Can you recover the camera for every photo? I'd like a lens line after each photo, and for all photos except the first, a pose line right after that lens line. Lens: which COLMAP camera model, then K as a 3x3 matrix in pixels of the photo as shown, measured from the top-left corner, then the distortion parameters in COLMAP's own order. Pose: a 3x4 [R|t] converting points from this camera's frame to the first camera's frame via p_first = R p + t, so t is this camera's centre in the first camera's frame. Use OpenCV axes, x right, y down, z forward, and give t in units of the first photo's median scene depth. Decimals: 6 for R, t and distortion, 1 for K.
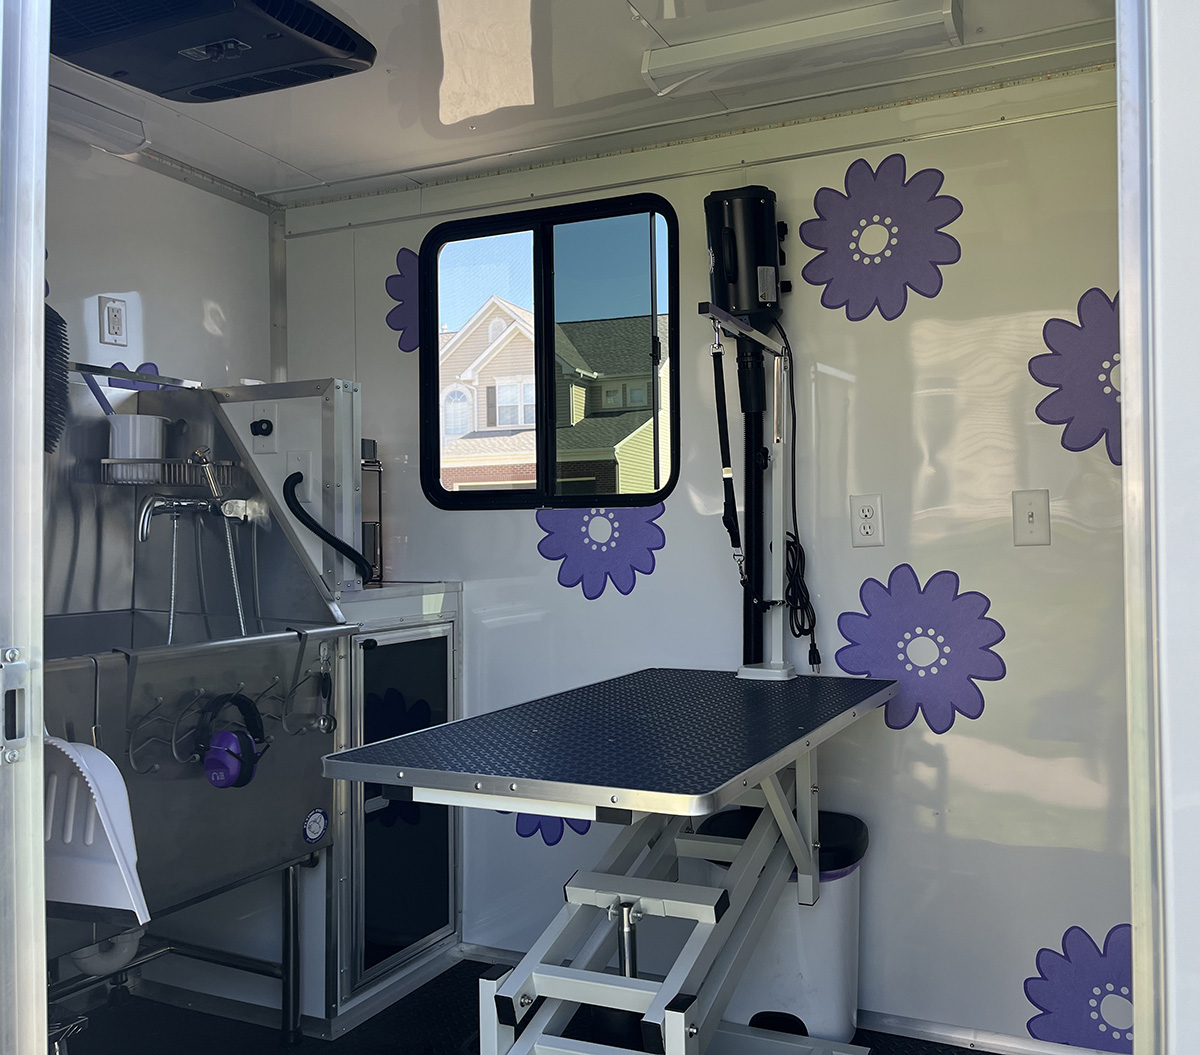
lens RADIAL K [[1191.8, 0, 601.1], [0, 1191.8, 532.6], [0, 0, 1]] dist [0.046218, 0.000000]
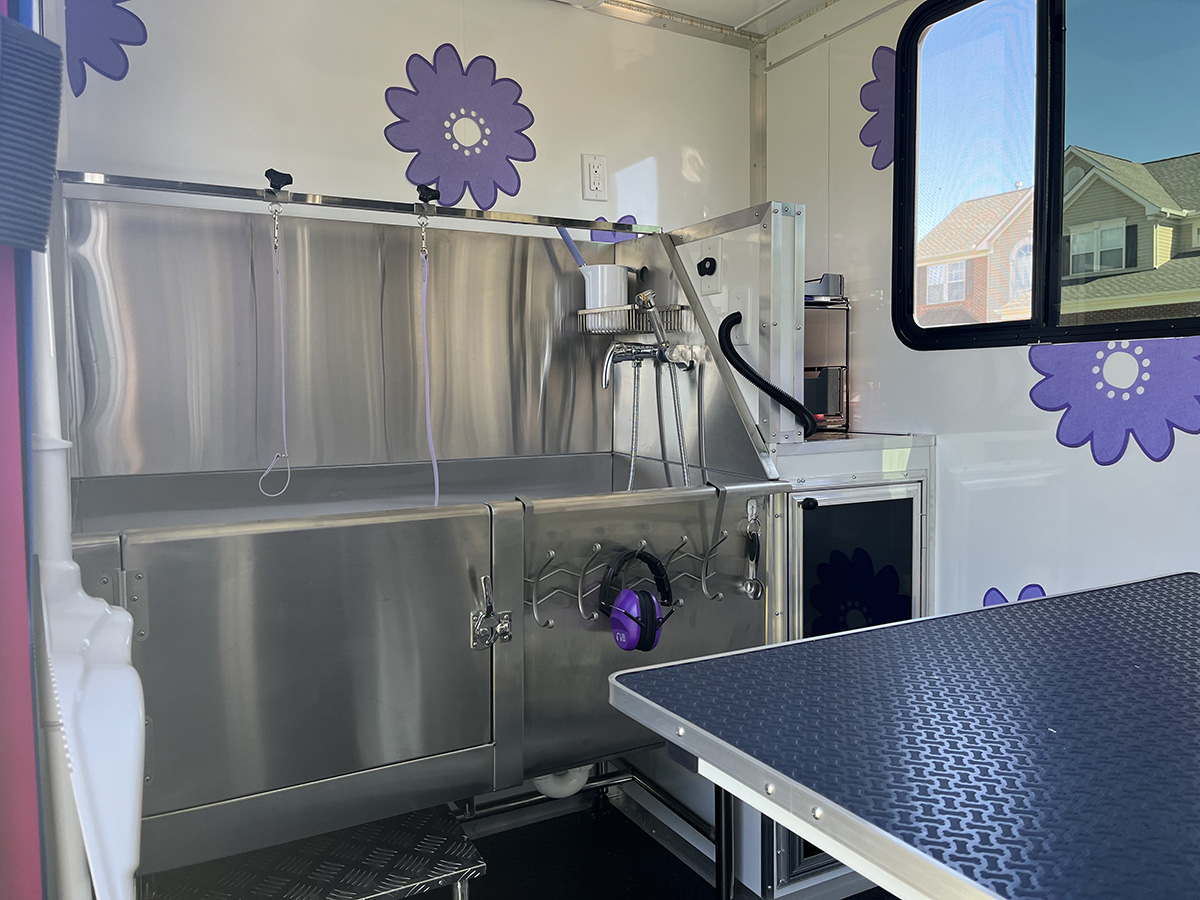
lens RADIAL K [[894.3, 0, 595.4], [0, 894.3, 448.3], [0, 0, 1]] dist [0.054489, -0.058568]
pose [[0.827622, 0.036097, -0.560124, 0.044784], [0.004290, 0.997494, 0.070622, 0.004662], [0.561269, -0.060851, 0.825393, 0.357005]]
